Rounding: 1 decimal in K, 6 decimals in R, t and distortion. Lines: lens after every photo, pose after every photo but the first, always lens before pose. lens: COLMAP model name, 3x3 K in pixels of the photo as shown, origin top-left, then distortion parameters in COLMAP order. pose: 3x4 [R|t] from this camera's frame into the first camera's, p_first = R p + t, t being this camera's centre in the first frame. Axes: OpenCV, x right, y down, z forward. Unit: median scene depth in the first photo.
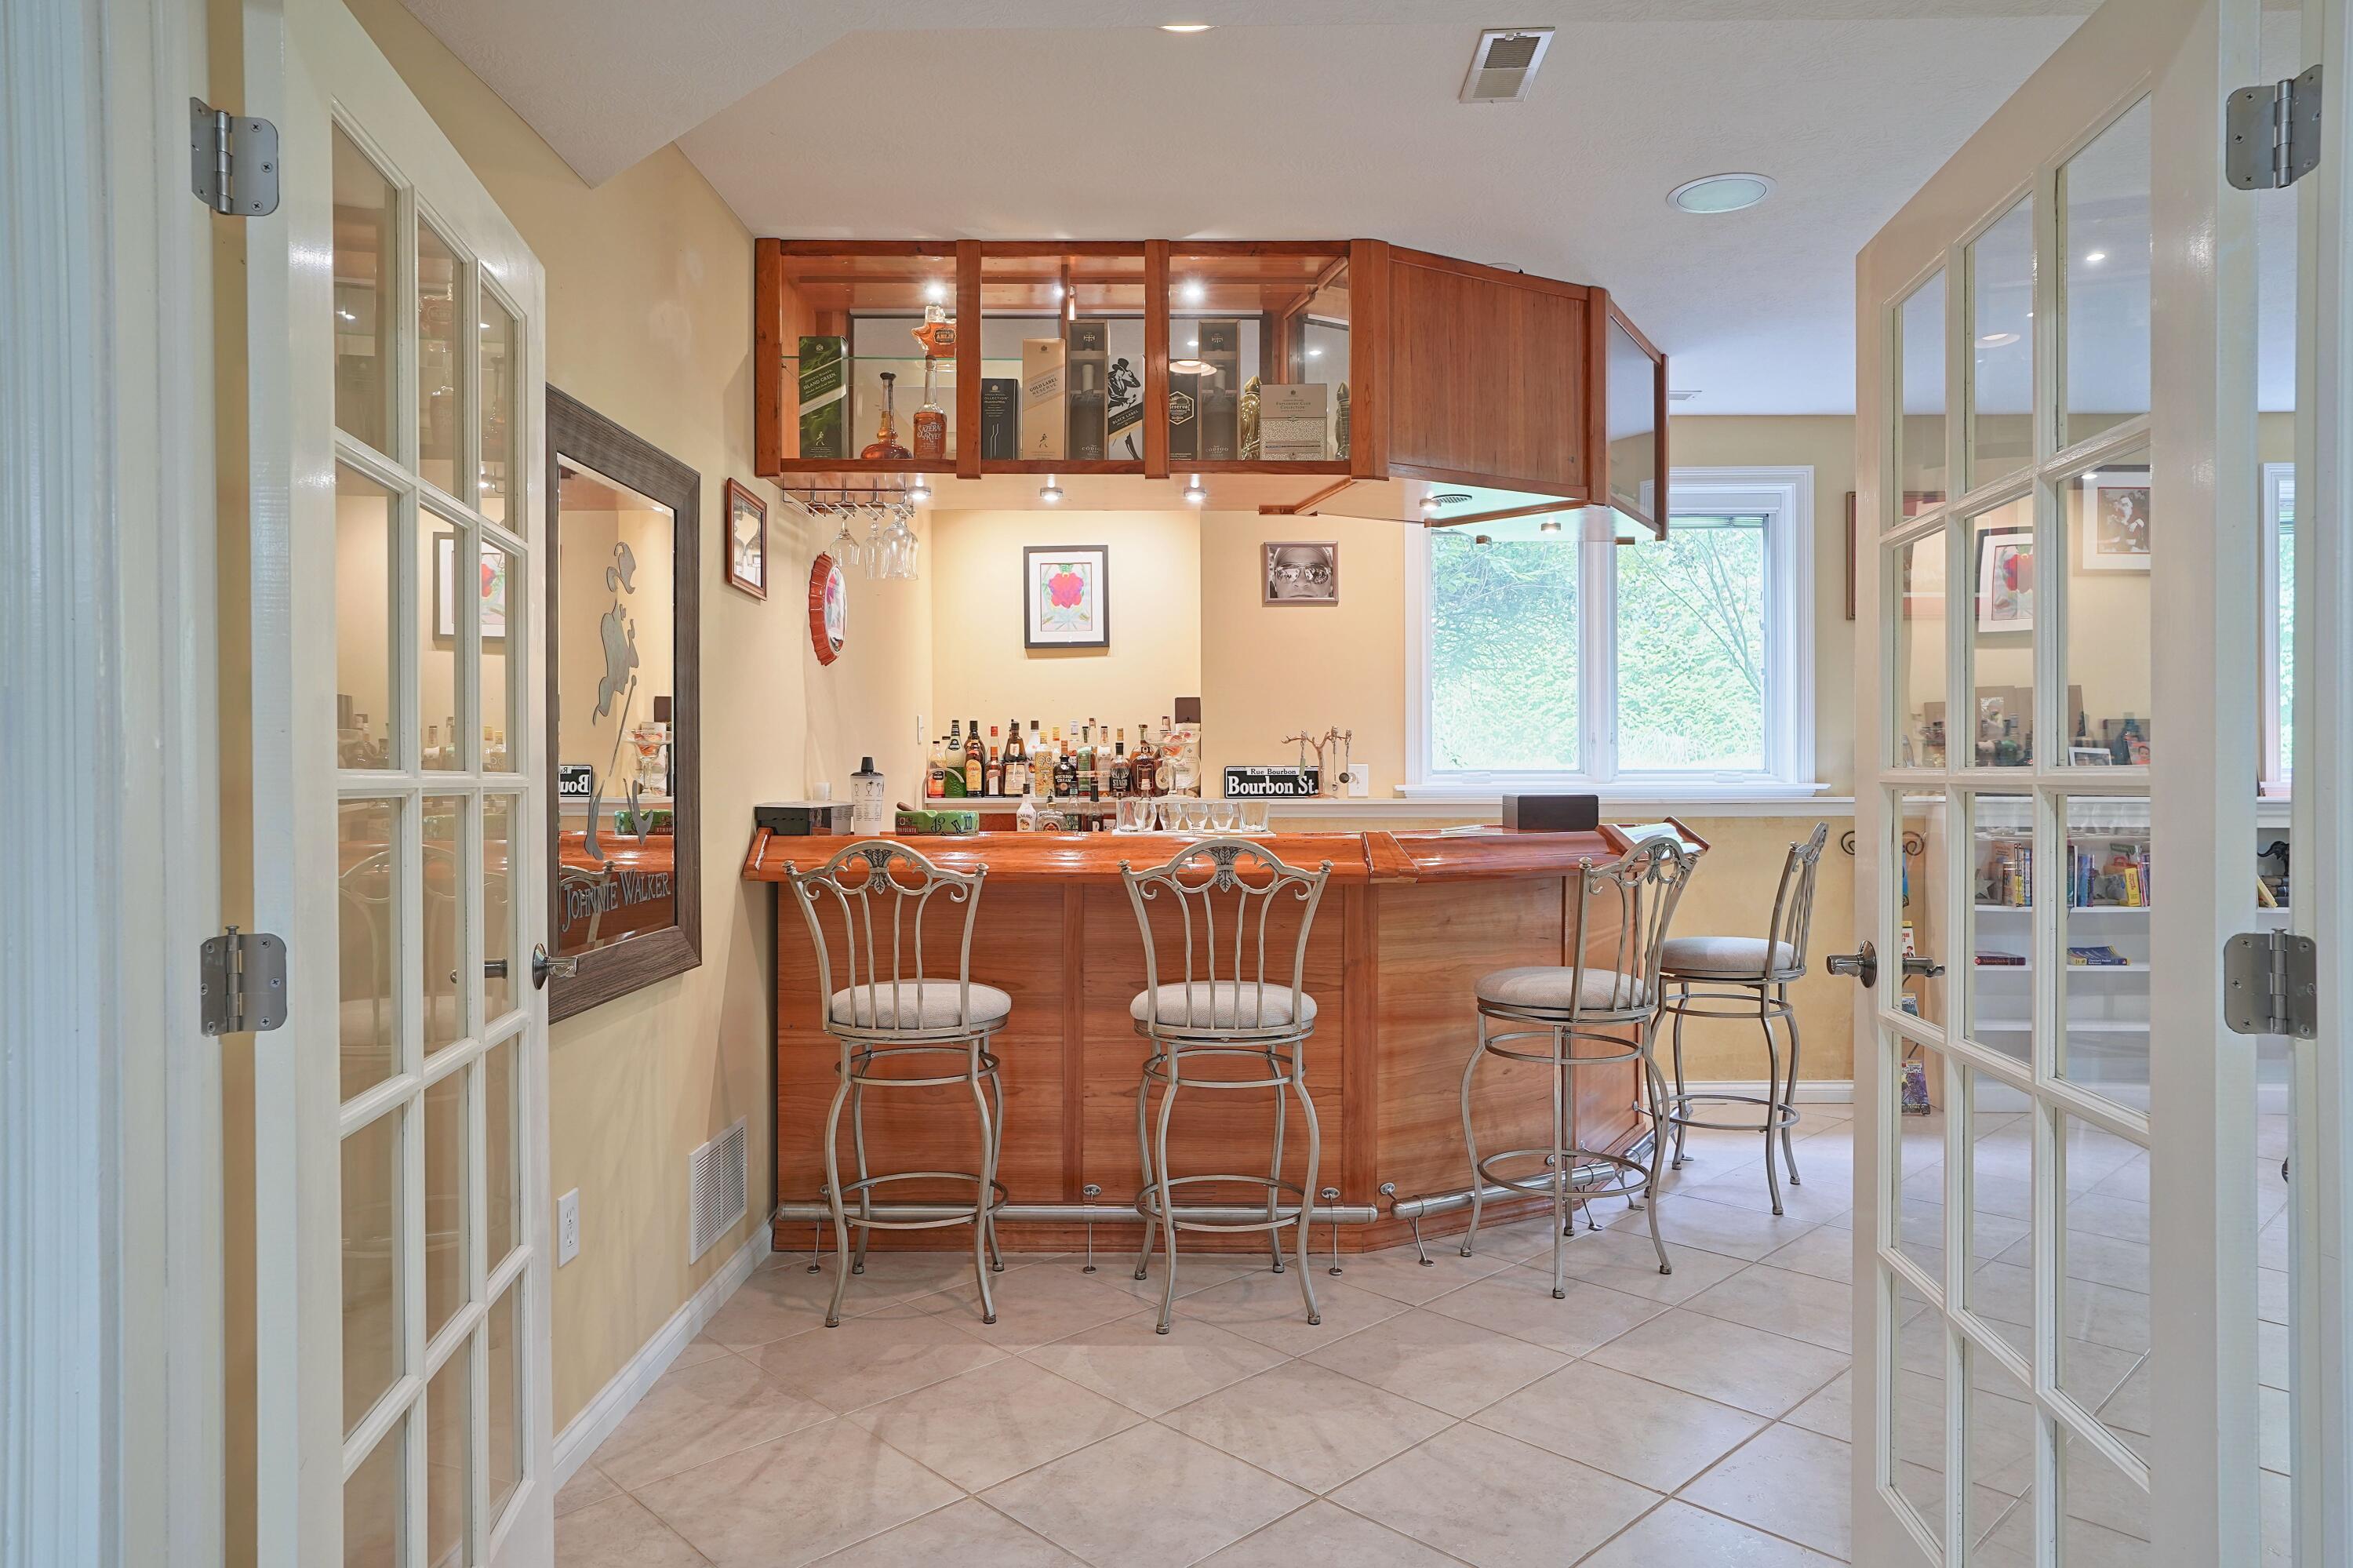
lens RADIAL K [[1476.5, 0, 1176.5], [0, 1476.5, 784.0], [0, 0, 1]] dist [-0.055773, -0.000036]
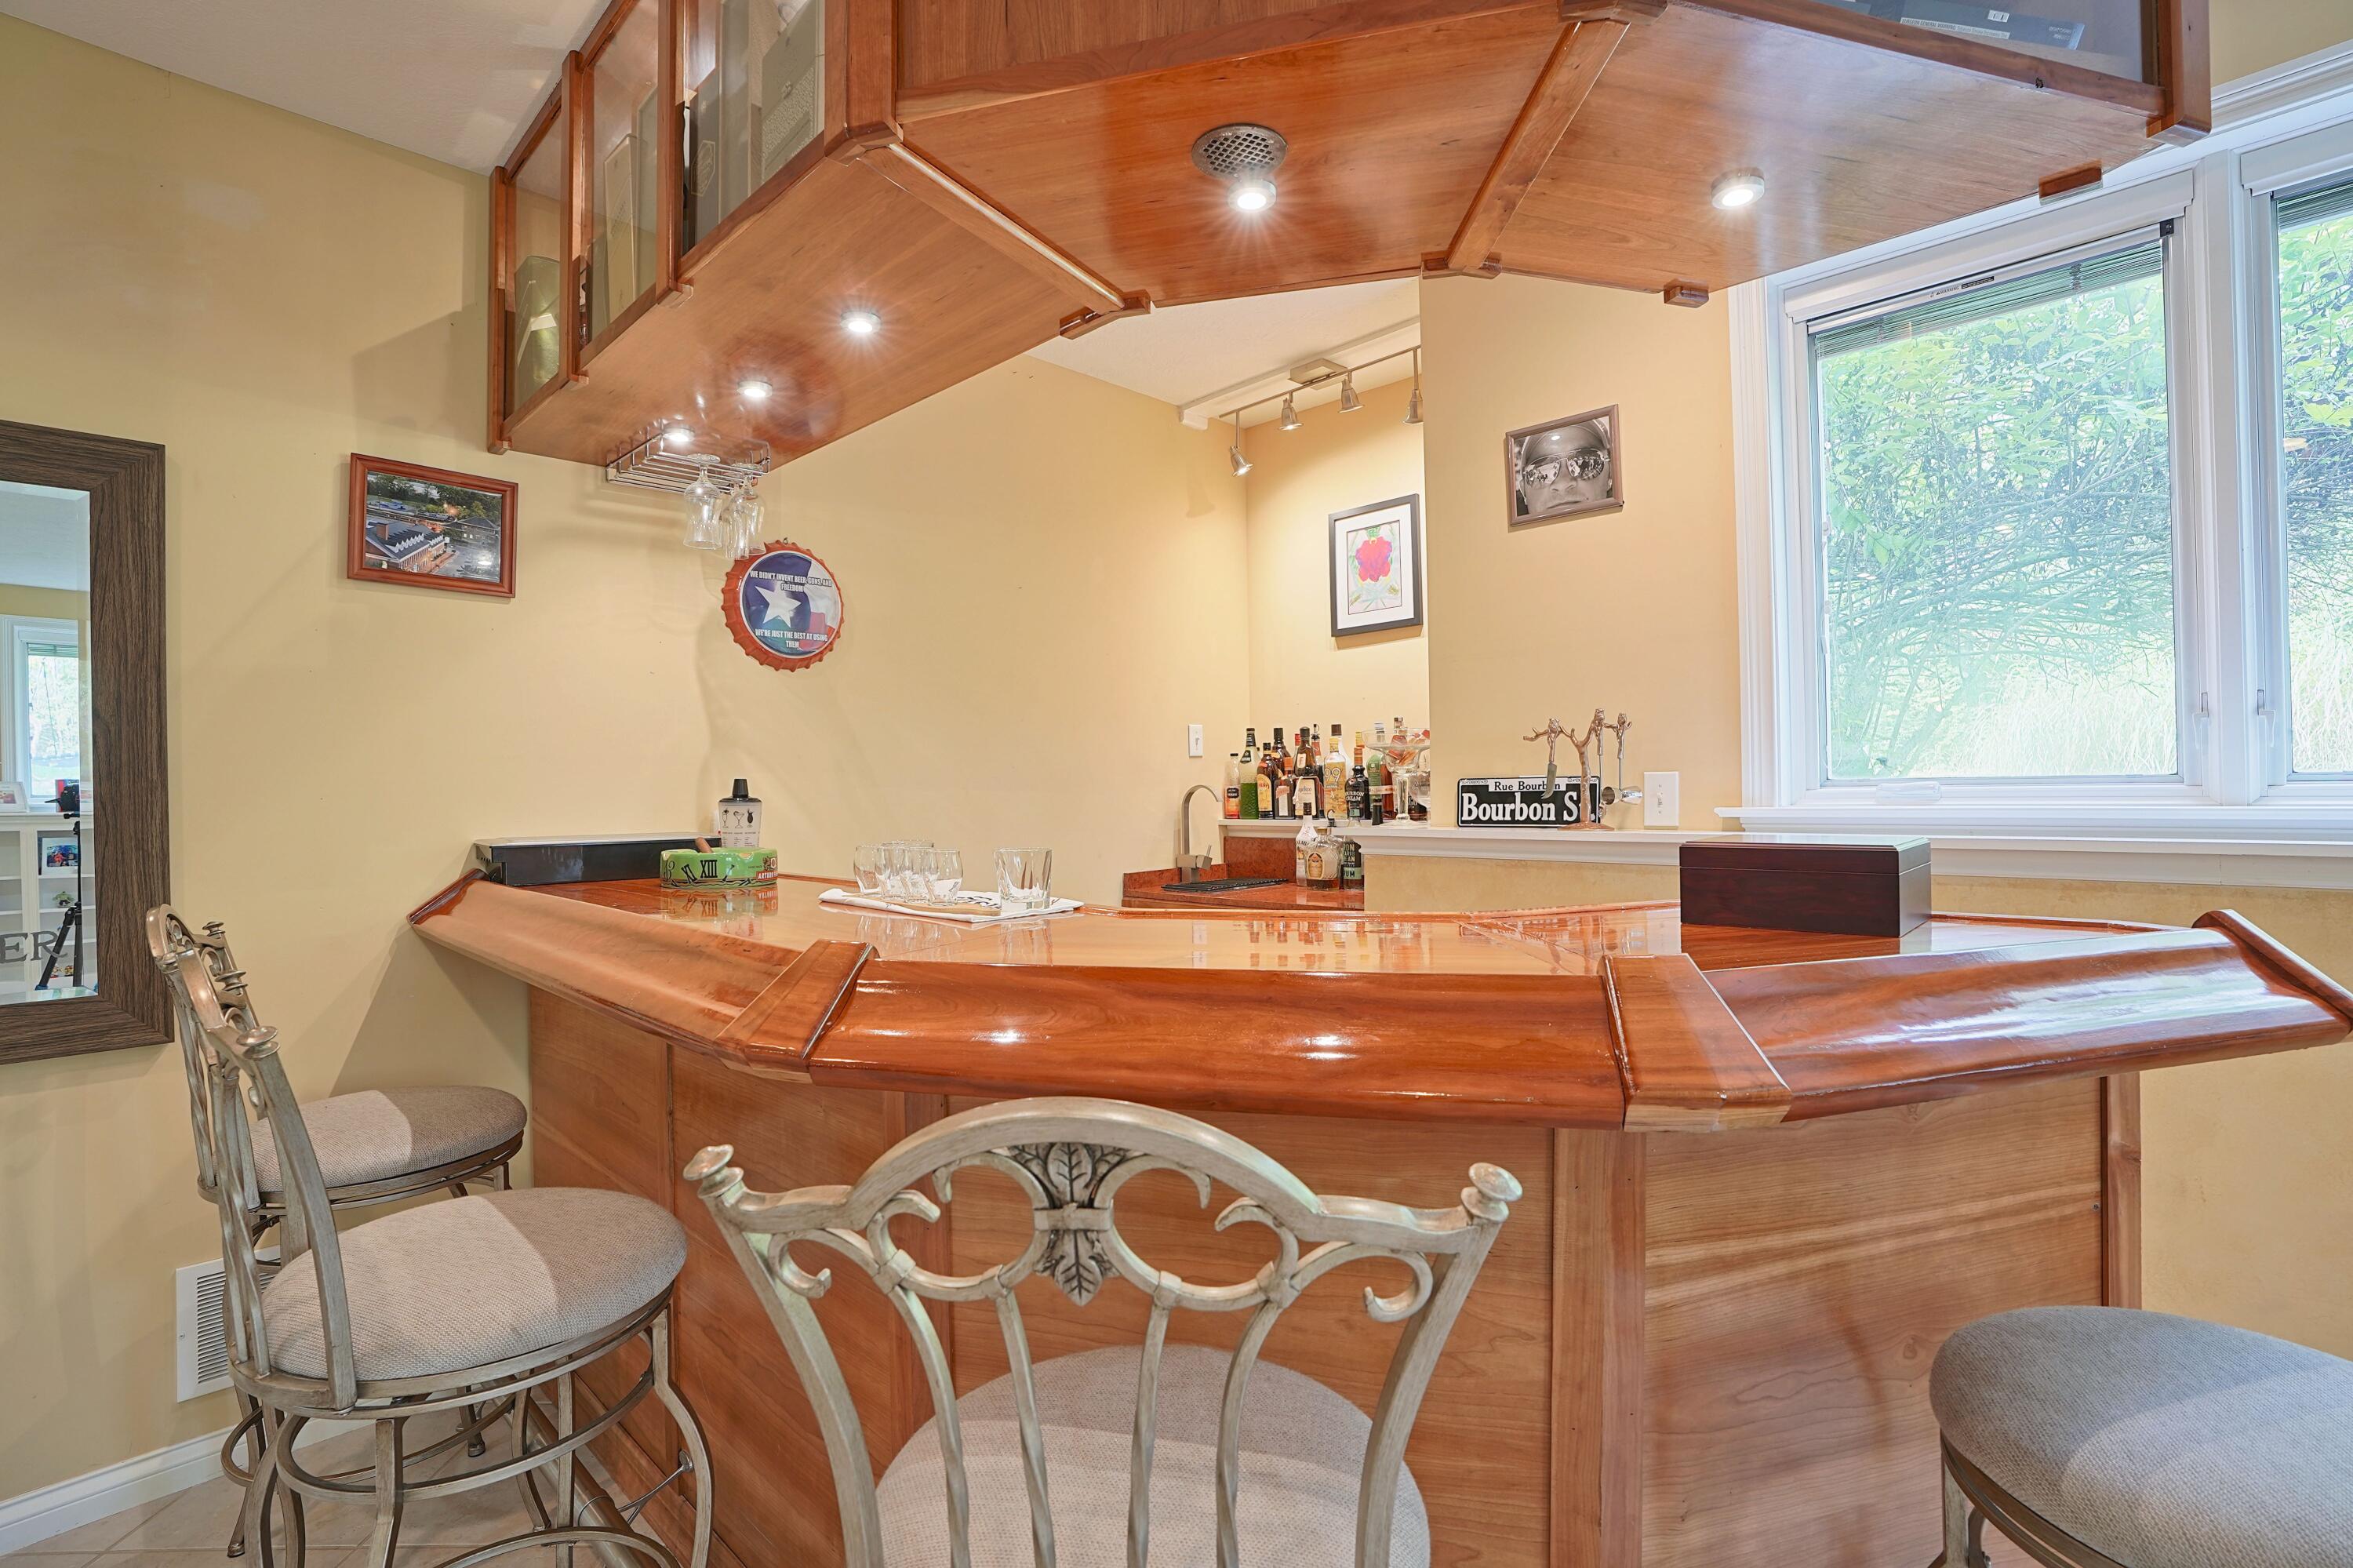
lens RADIAL K [[1088.2, 0, 1176.5], [0, 1088.2, 784.0], [0, 0, 1]] dist [-0.077731, 0.031678]
pose [[0.720538, -0.011870, -0.693314, 0.276835], [0.008254, 0.999929, -0.008542, -0.006307], [0.693367, 0.000432, 0.720585, 0.551001]]
